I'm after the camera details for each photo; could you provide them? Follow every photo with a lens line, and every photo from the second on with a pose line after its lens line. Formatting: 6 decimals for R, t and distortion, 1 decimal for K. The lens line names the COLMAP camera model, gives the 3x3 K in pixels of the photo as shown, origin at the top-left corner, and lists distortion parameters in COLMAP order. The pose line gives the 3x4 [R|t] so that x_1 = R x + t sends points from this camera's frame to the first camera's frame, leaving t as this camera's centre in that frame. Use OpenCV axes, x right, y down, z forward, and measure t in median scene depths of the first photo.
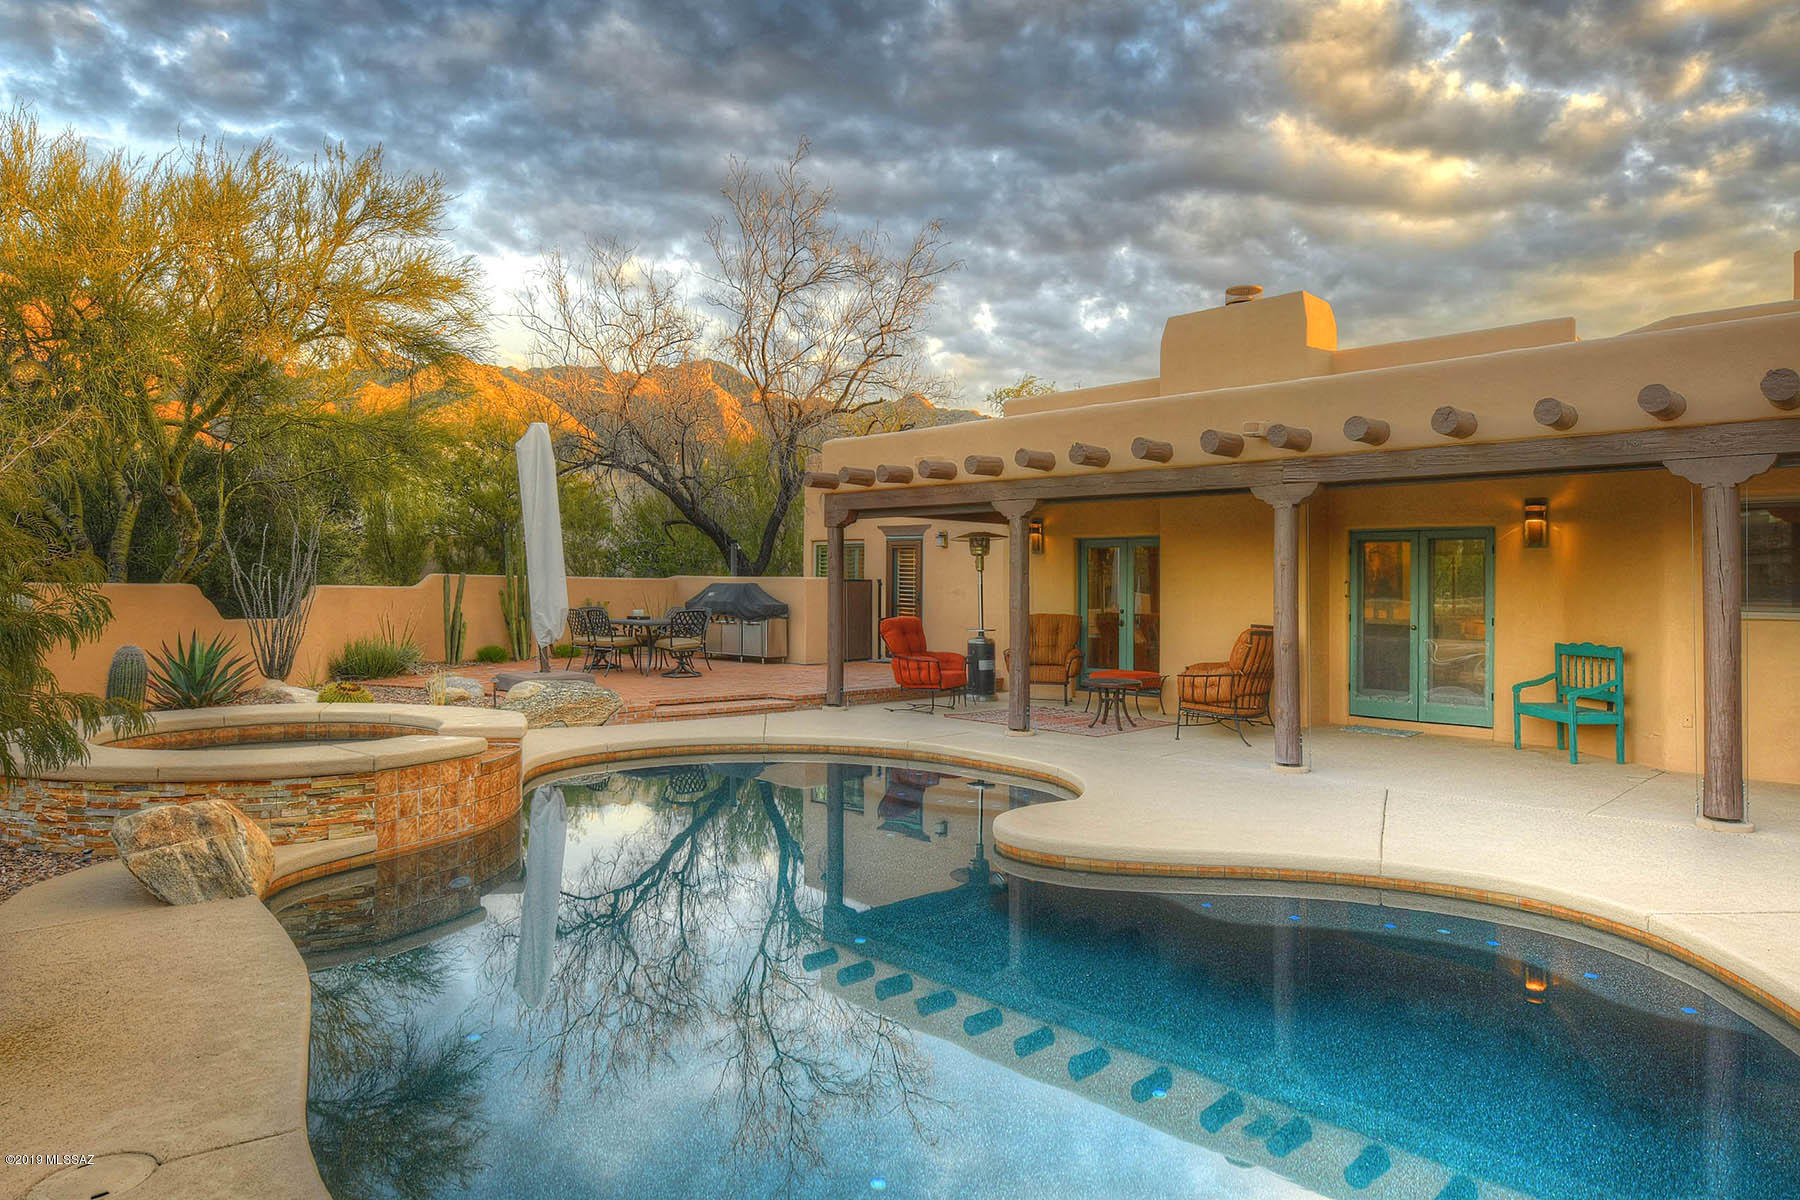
lens RADIAL K [[1105.5, 0, 882.9], [0, 1105.5, 603.0], [0, 0, 1]] dist [0.029608, 0.003108]
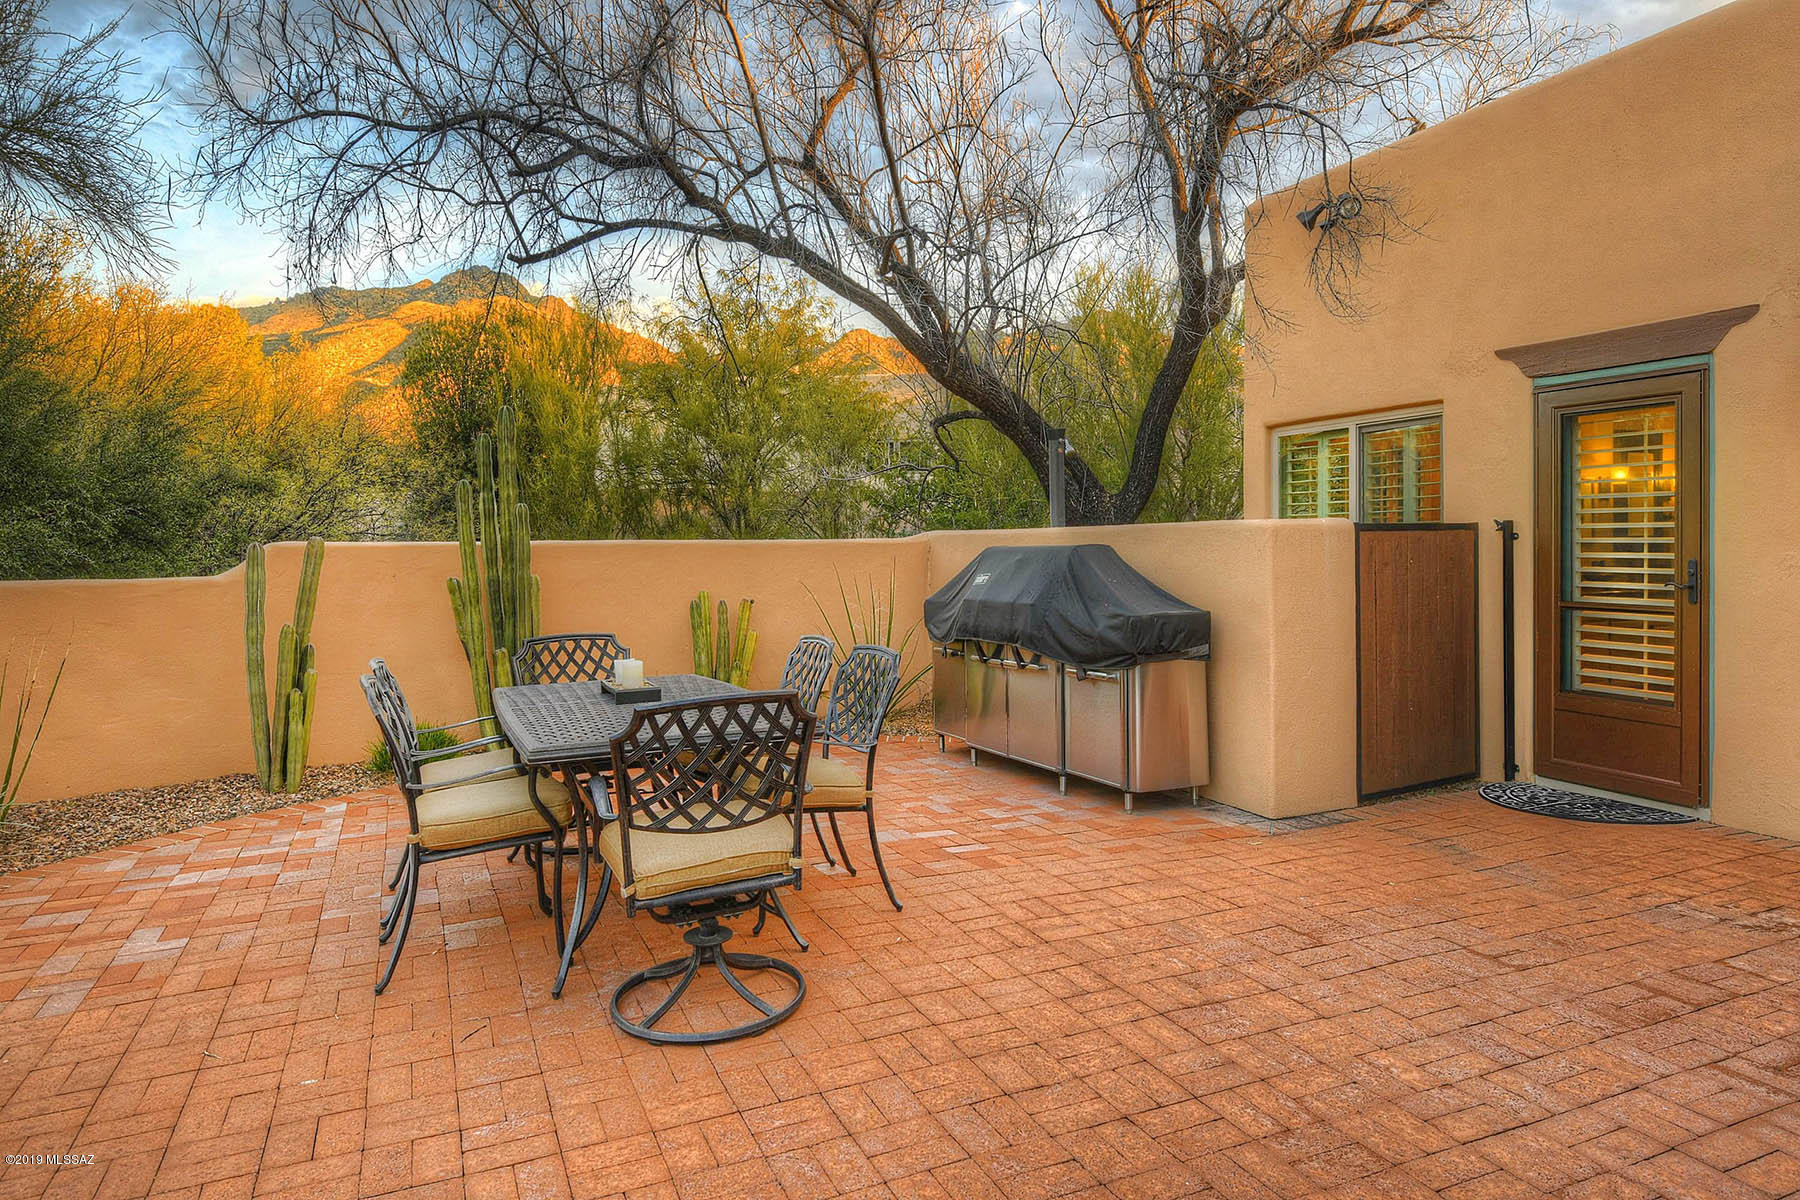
lens RADIAL K [[1121.4, 0, 896.5], [0, 1121.4, 594.6], [0, 0, 1]] dist [0.000214, 0.000231]
pose [[0.940959, -0.011469, -0.338327, -0.059916], [0.021922, 0.999393, 0.027090, -0.013052], [0.337810, -0.032907, 0.940639, 0.646664]]
